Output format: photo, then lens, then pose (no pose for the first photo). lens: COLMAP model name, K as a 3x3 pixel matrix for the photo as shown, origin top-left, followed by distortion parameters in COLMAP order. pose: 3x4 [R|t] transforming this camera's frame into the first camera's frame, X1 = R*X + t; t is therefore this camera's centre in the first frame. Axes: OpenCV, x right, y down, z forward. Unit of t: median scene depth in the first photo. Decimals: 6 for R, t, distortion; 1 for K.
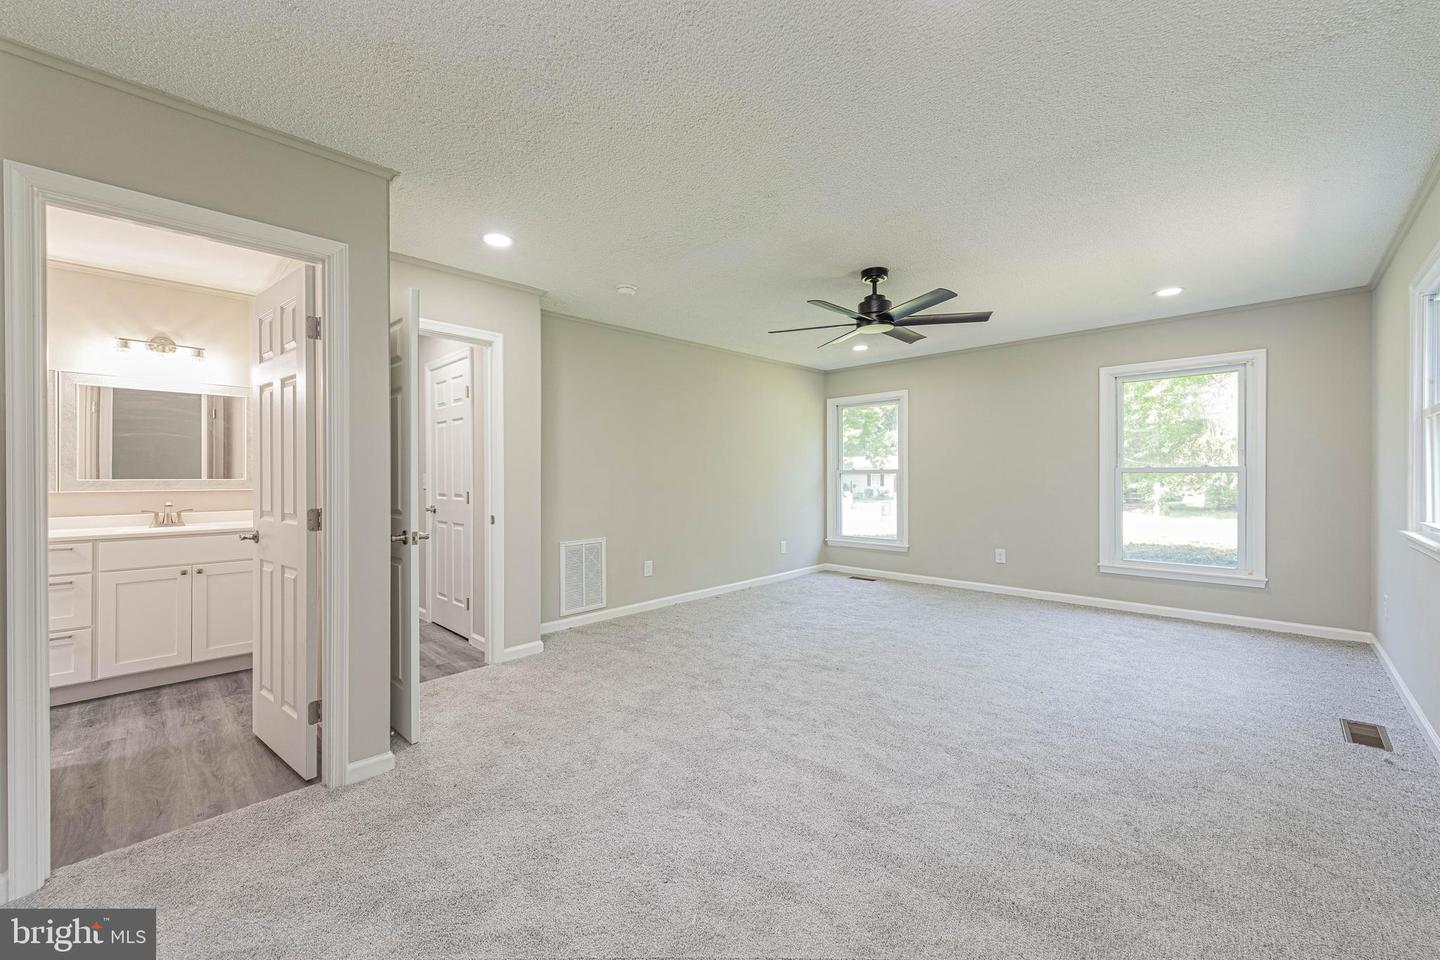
lens RADIAL K [[577.8, 0, 718.7], [0, 577.8, 475.4], [0, 0, 1]] dist [0.002815, 0.000278]
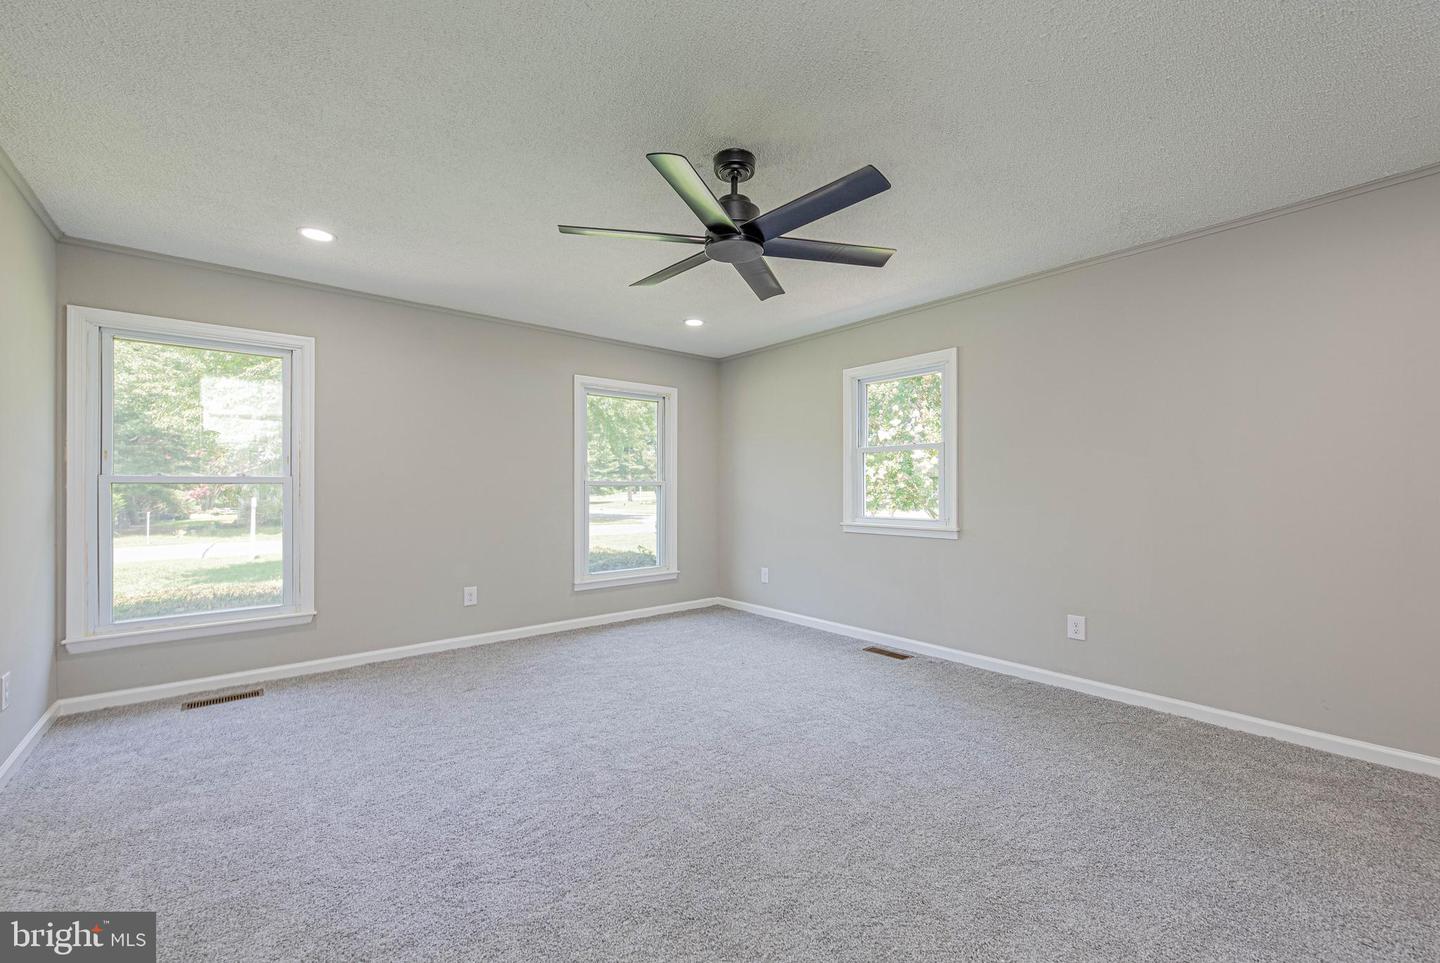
lens RADIAL K [[577.8, 0, 719.7], [0, 577.8, 489.7], [0, 0, 1]] dist [0.002815, 0.000278]
pose [[0.099645, 0.001939, 0.995021, -0.251934], [0.001306, 0.999997, -0.002080, 0.004204], [-0.995022, 0.001507, 0.099642, 0.677876]]
